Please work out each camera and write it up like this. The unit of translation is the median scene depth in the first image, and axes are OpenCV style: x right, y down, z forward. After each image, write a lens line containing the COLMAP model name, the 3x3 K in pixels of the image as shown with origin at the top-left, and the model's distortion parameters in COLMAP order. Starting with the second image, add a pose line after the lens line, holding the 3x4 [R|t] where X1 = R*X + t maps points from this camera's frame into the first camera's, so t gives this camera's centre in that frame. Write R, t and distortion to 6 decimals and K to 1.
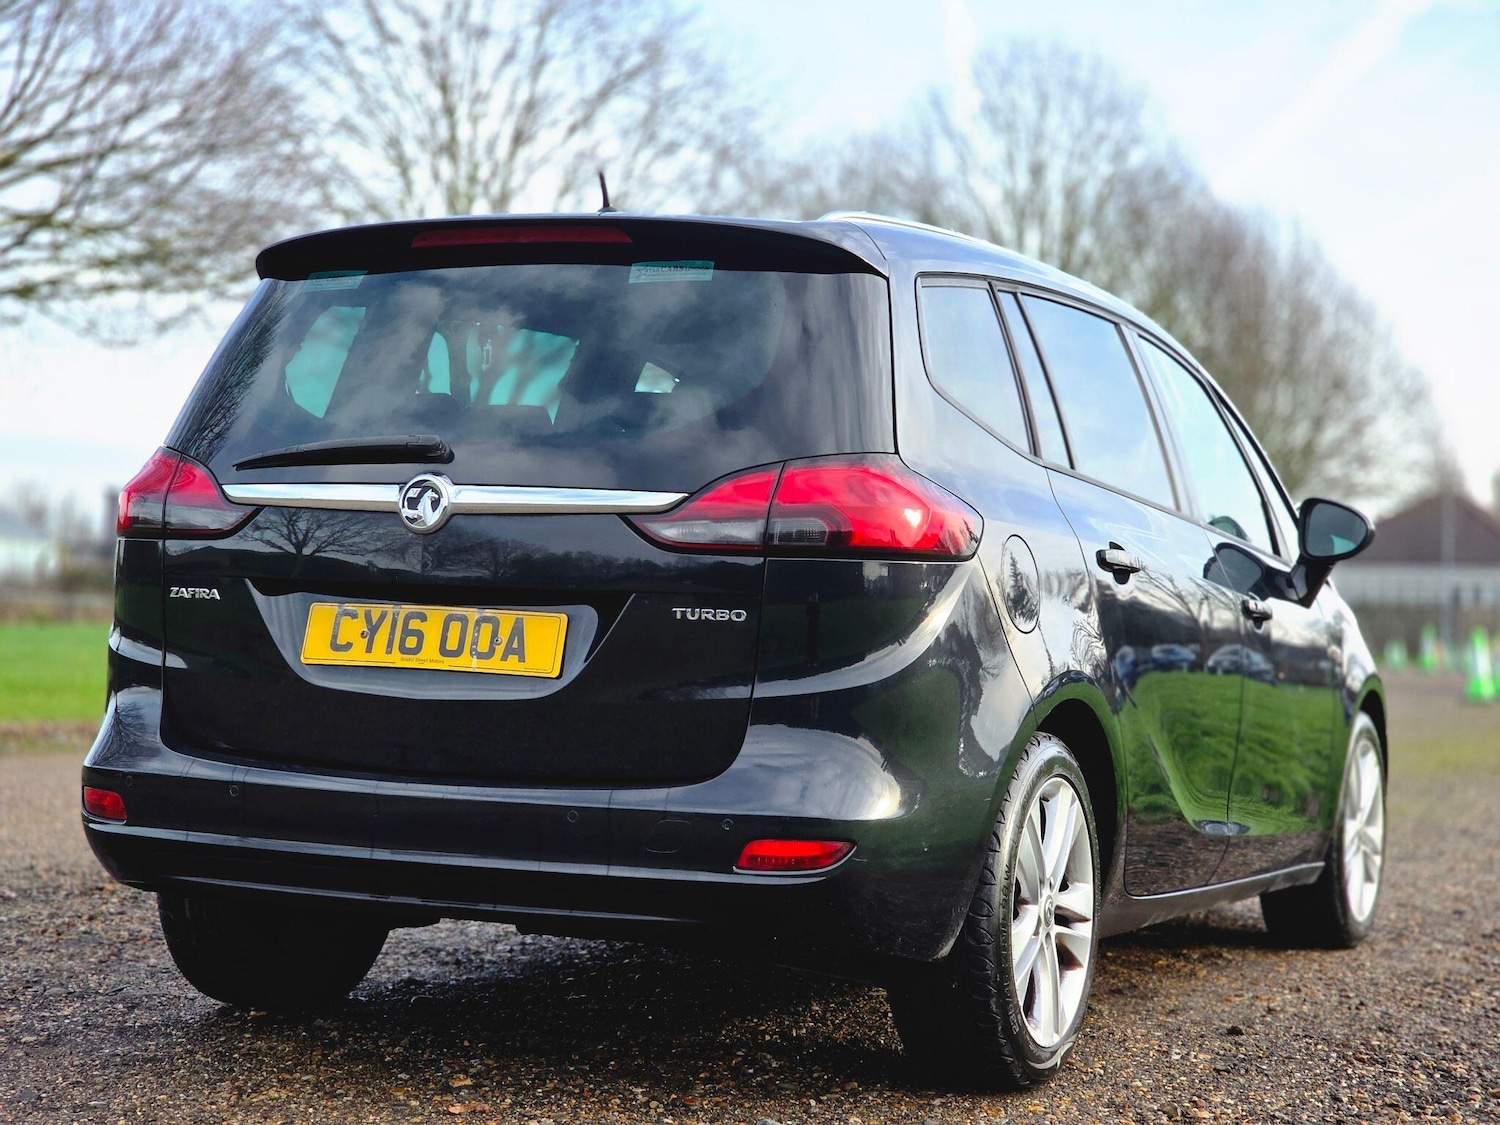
lens RADIAL K [[2804.3, 0, 720.4], [0, 2804.3, 563.9], [0, 0, 1]] dist [-0.113647, 1.656268]
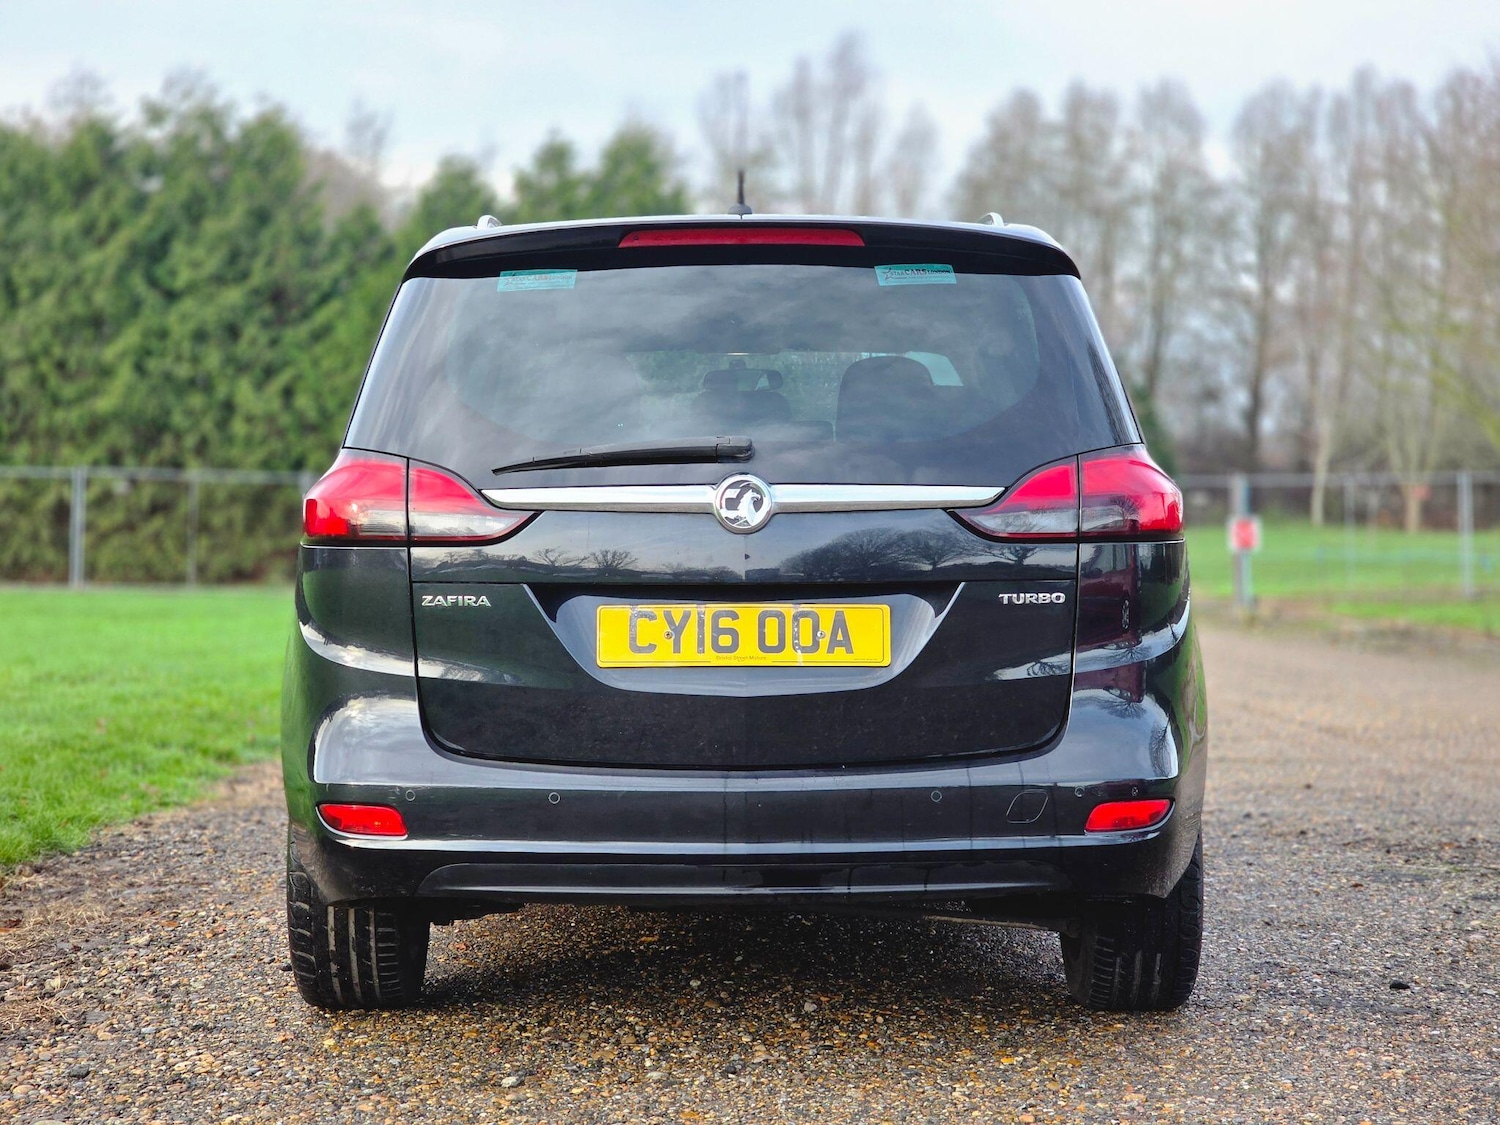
lens RADIAL K [[2839.8, 0, 750.0], [0, 2839.8, 562.5], [0, 0, 1]] dist [-0.392663, 3.756497]
pose [[0.893929, -0.047124, 0.445725, -0.563409], [0.035062, 0.998762, 0.035274, -0.036470], [-0.446836, -0.015905, 0.894474, 0.075536]]
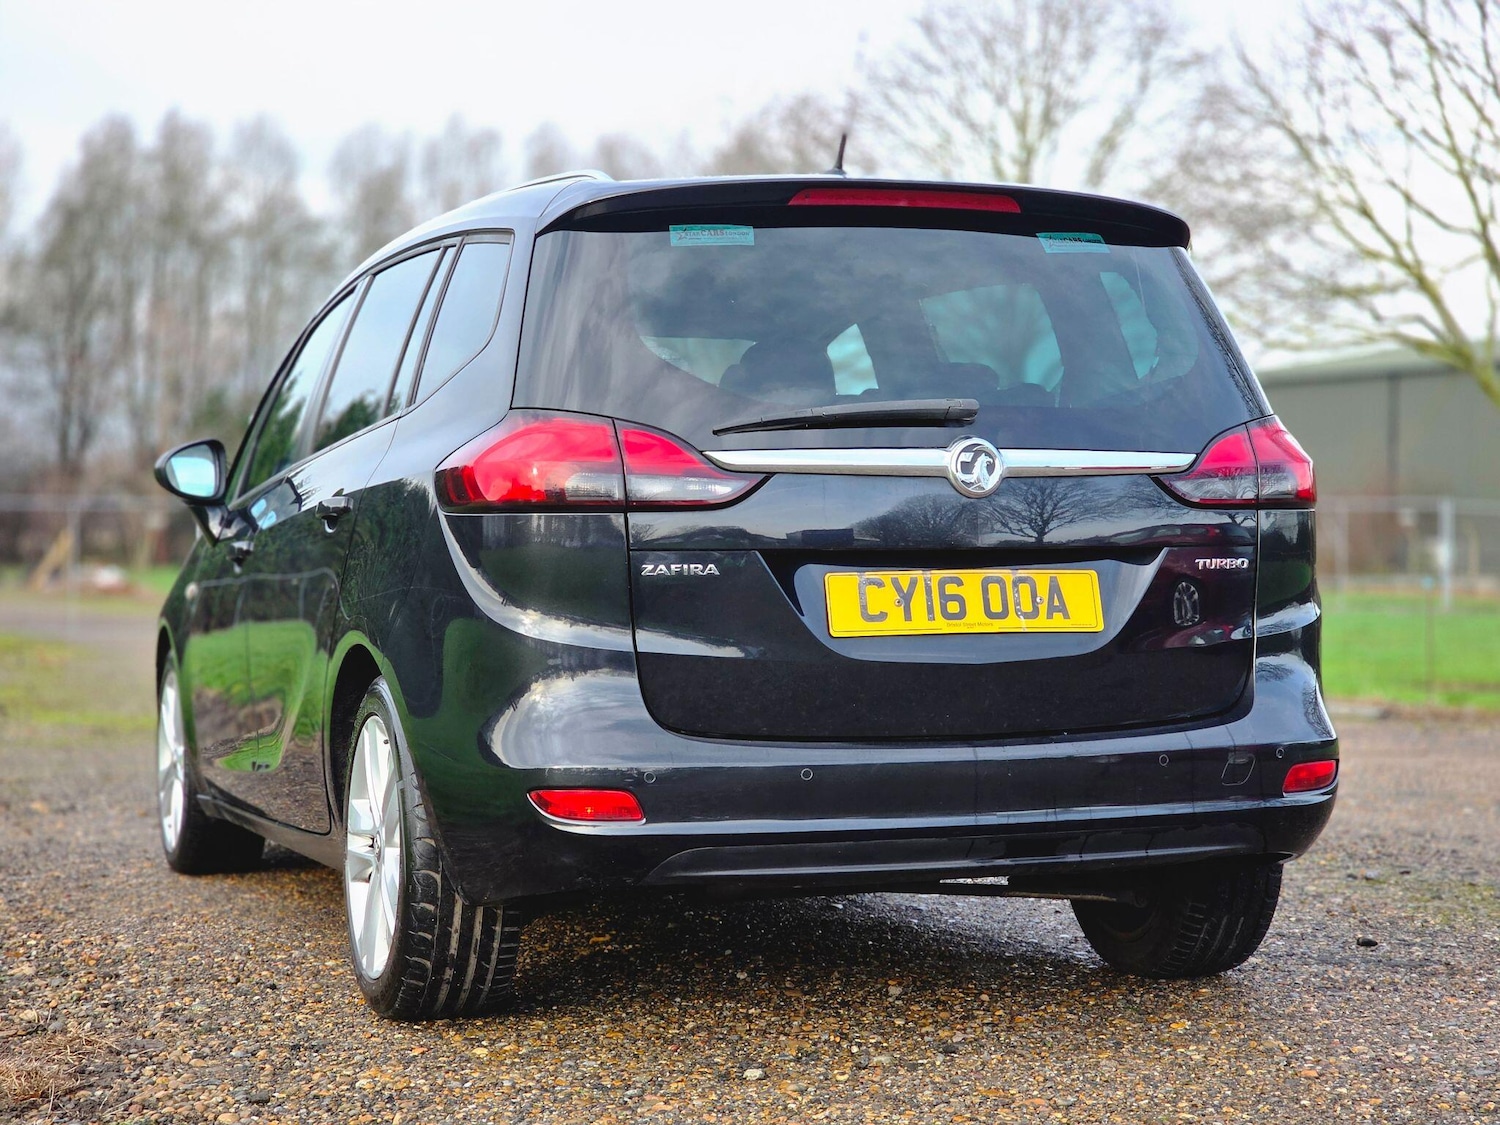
lens RADIAL K [[2804.3, 0, 720.4], [0, 2804.3, 563.9], [0, 0, 1]] dist [-0.113647, 1.656268]
pose [[0.704926, -0.046138, 0.707779, -0.879696], [0.031080, 0.998933, 0.034163, -0.024227], [-0.708600, -0.002085, 0.705608, 0.356620]]
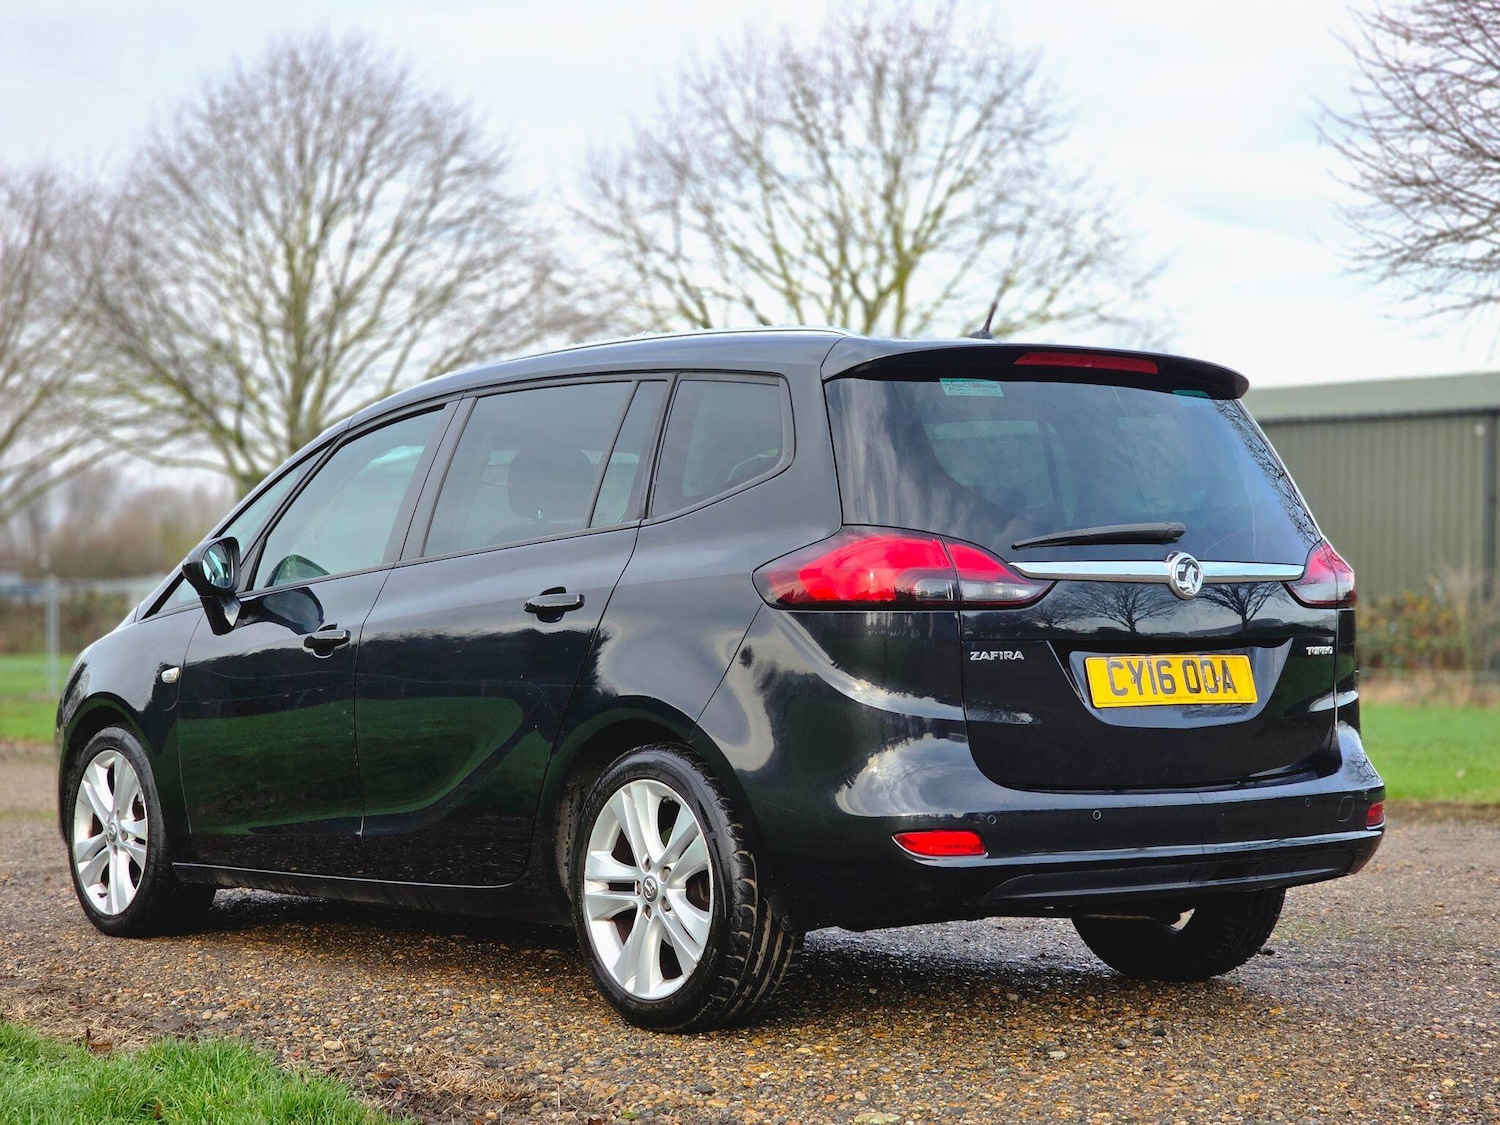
lens RADIAL K [[2804.3, 0, 720.4], [0, 2804.3, 563.9], [0, 0, 1]] dist [-0.113647, 1.656268]
pose [[0.458649, -0.019355, 0.888407, -1.344668], [0.019398, 0.999743, 0.011766, -0.046146], [-0.888406, 0.011837, 0.458906, 0.598293]]
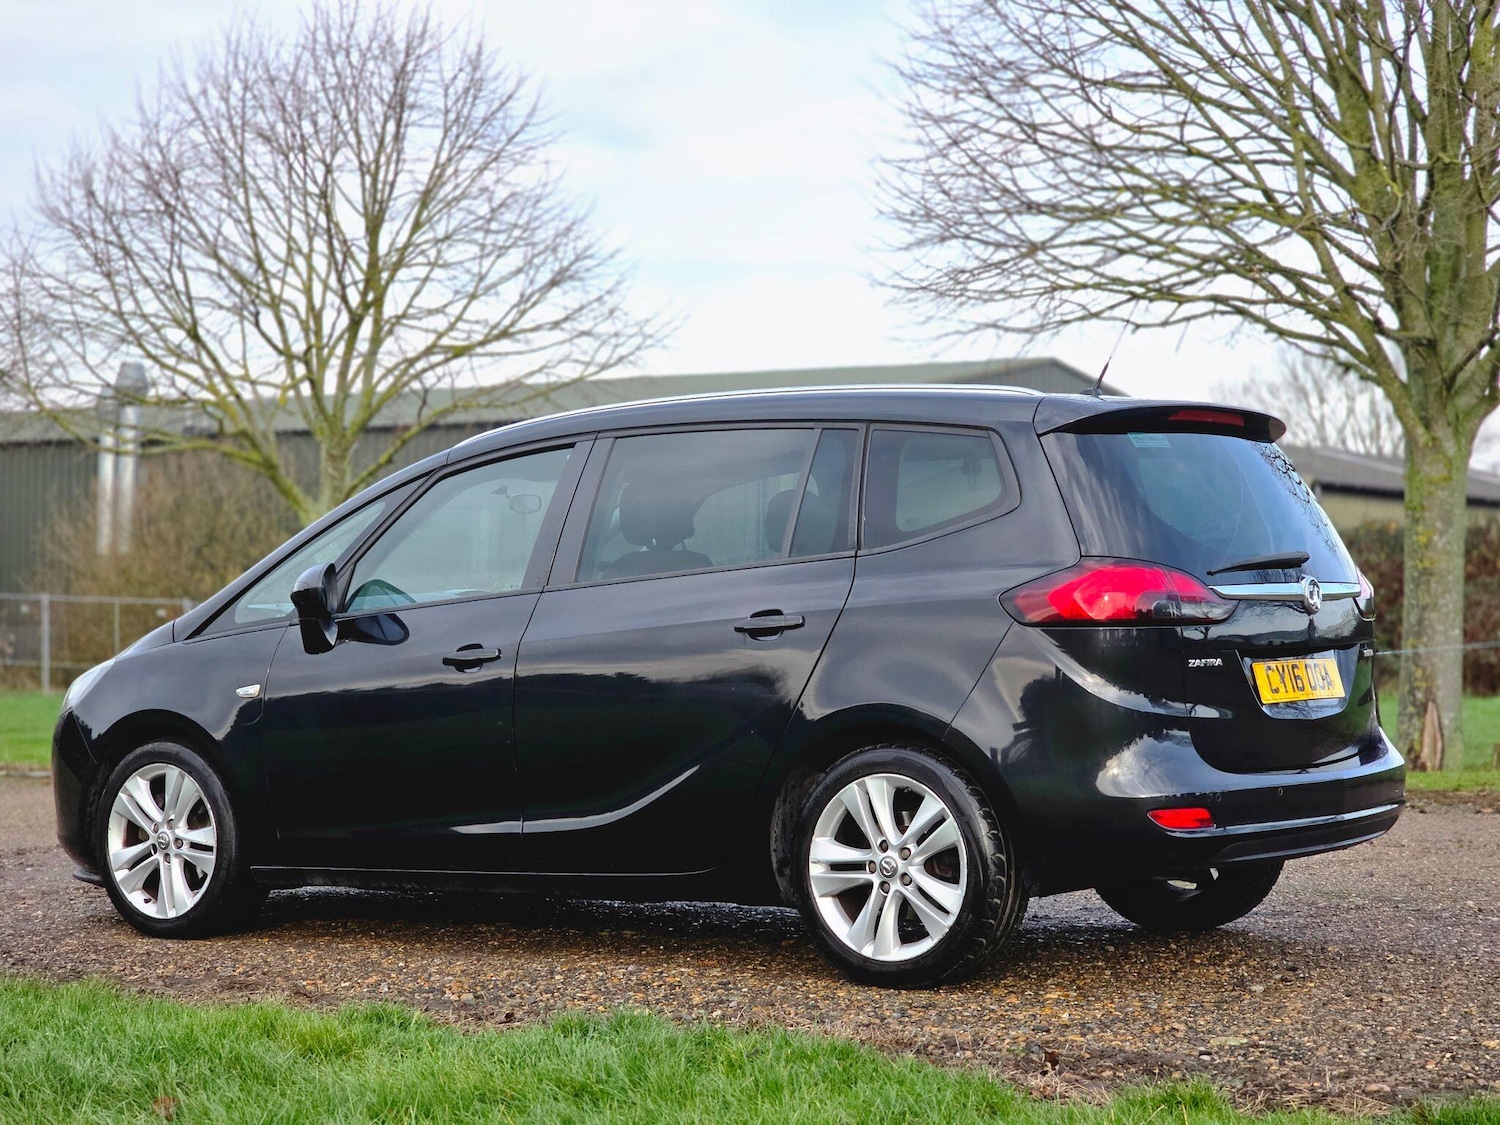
lens RADIAL K [[2804.3, 0, 720.4], [0, 2804.3, 563.9], [0, 0, 1]] dist [-0.113647, 1.656268]
pose [[0.199885, -0.023785, 0.979531, -1.710145], [0.022870, 0.999546, 0.019605, -0.076929], [-0.979552, 0.018483, 0.200338, 1.008391]]
